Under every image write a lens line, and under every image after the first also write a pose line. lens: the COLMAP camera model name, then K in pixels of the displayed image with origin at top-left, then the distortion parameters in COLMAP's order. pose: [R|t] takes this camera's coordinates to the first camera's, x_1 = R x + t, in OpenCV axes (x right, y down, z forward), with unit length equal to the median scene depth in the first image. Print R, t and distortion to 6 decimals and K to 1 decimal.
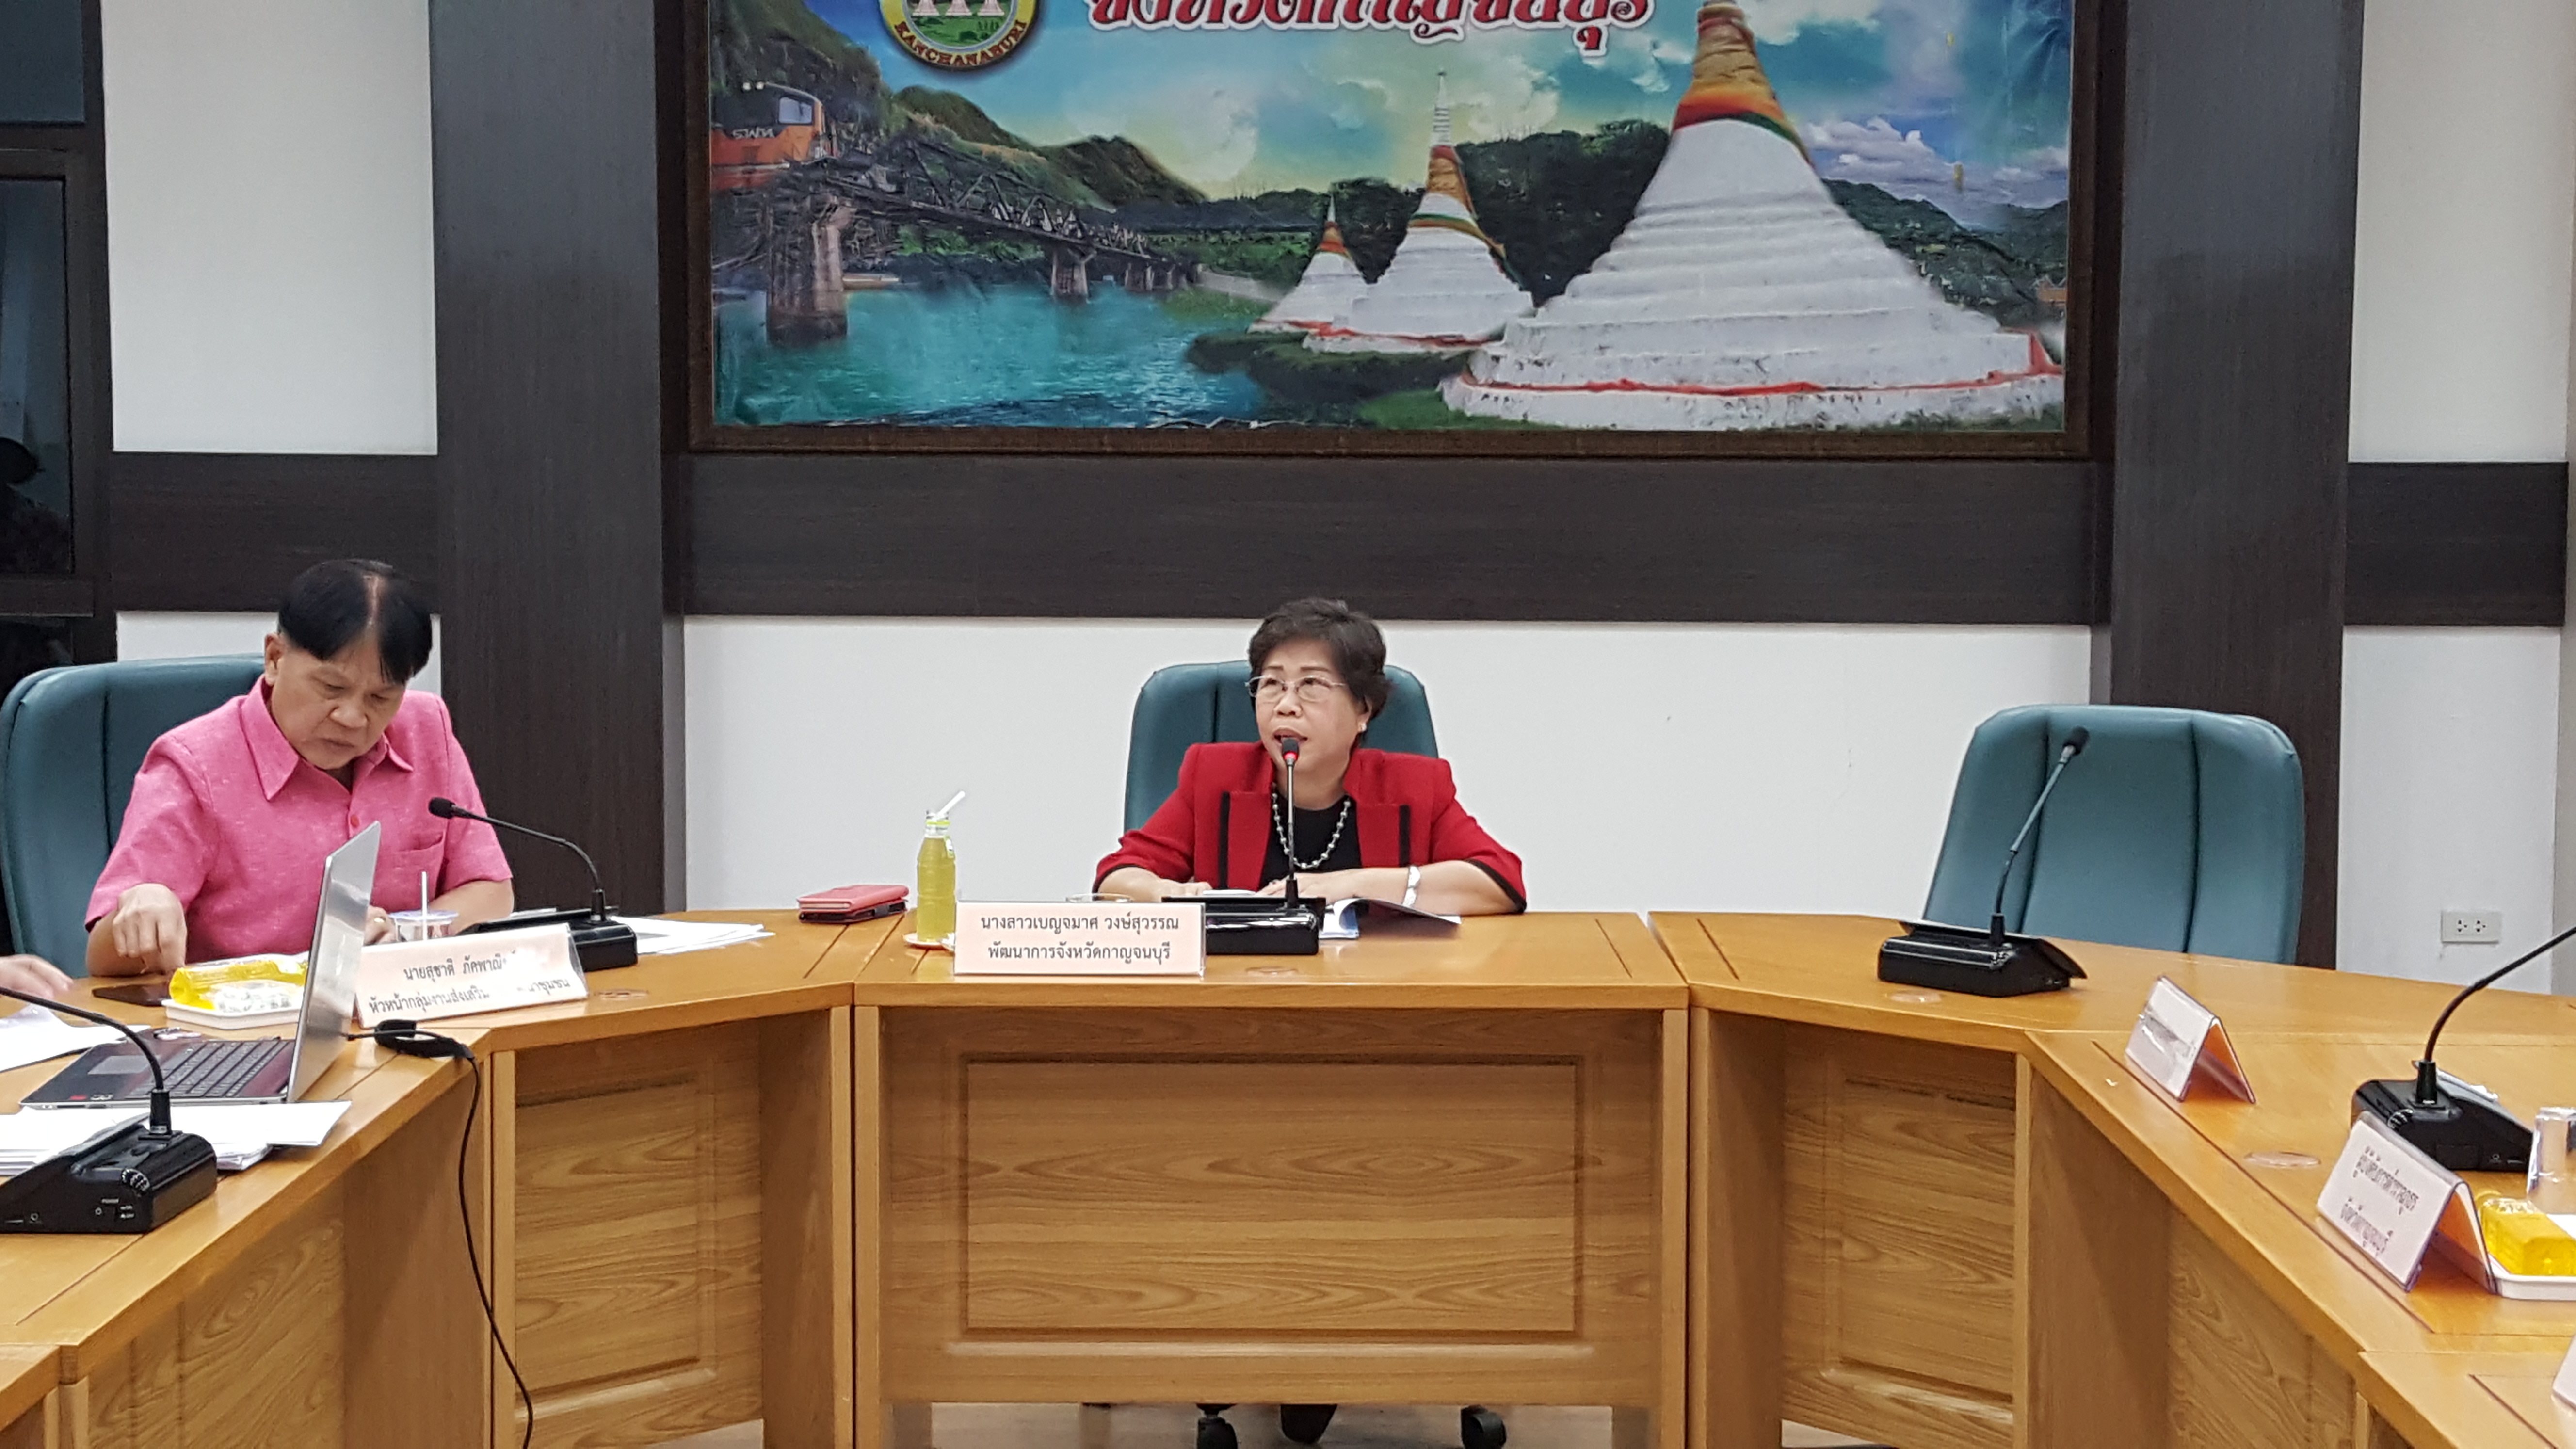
lens RADIAL K [[3918.7, 0, 1288.0], [0, 3918.7, 724.5], [0, 0, 1]] dist [0.130537, -0.012931]
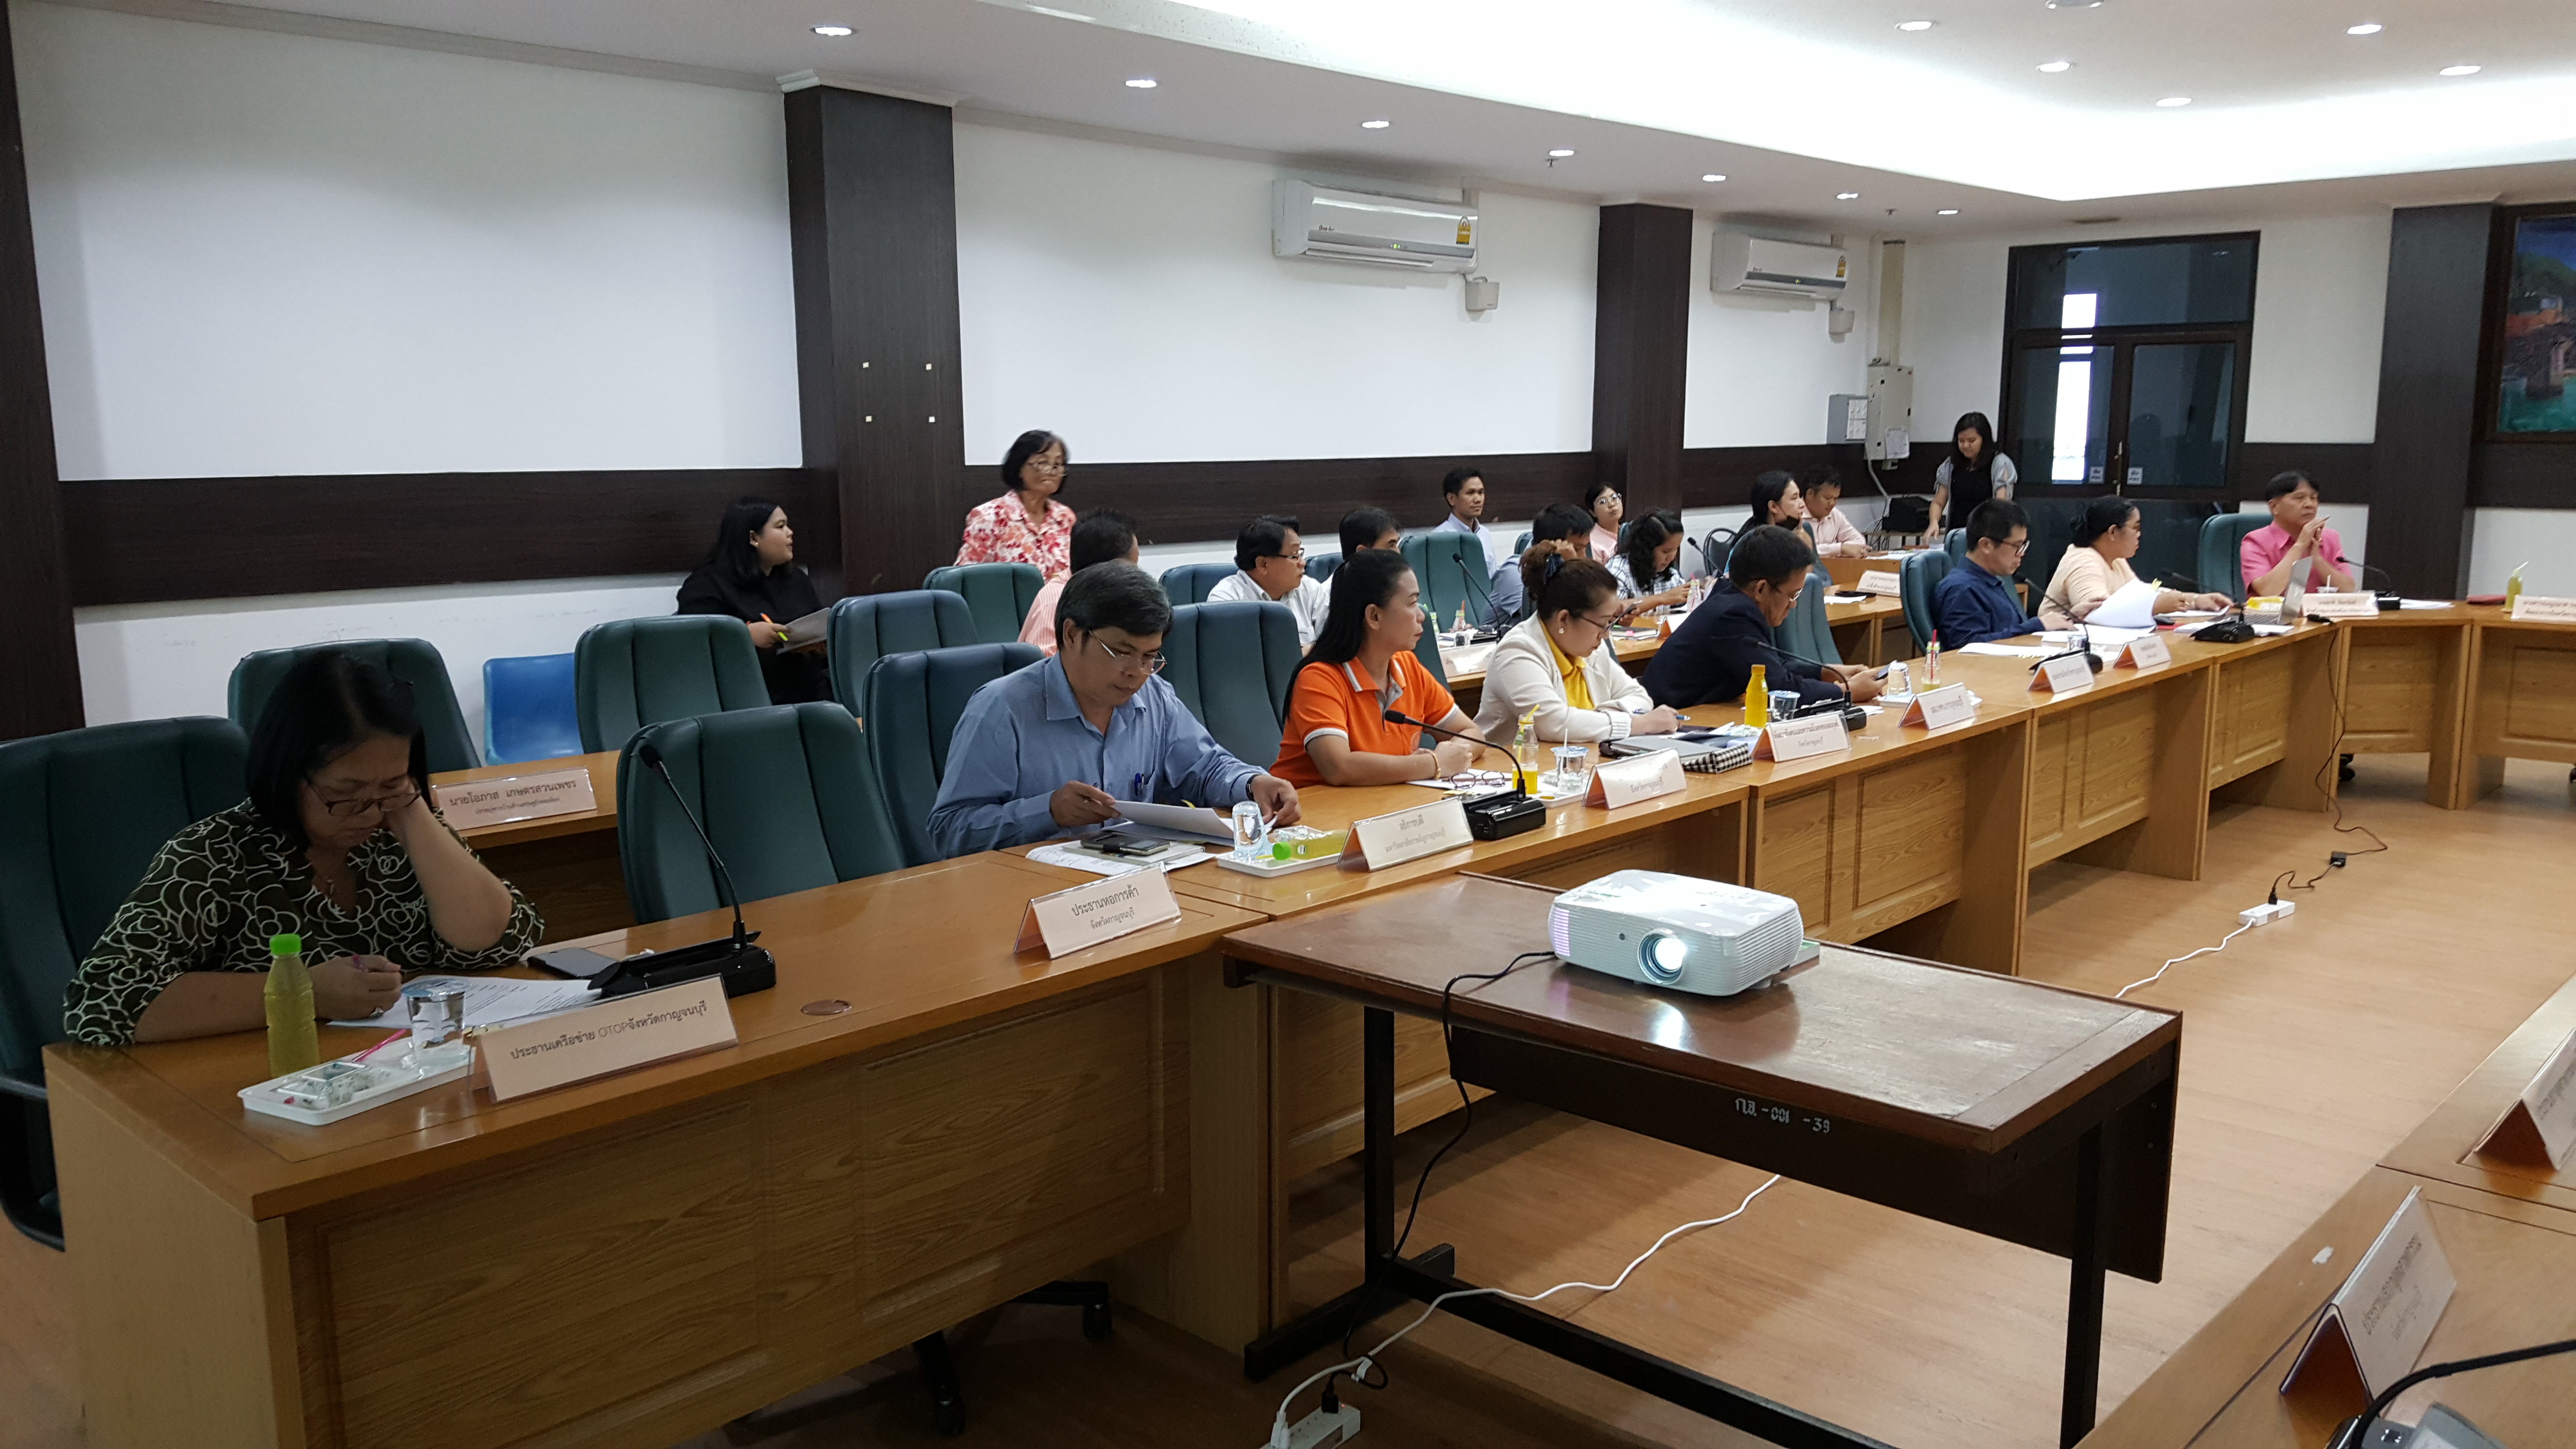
lens RADIAL K [[1911.7, 0, 1282.8], [0, 1911.7, 729.5], [0, 0, 1]] dist [0.145289, -0.254060]
pose [[0.736926, 0.099105, -0.668669, 0.133523], [-0.042001, 0.993996, 0.101035, 0.019921], [0.674667, -0.046370, 0.736664, -0.448370]]
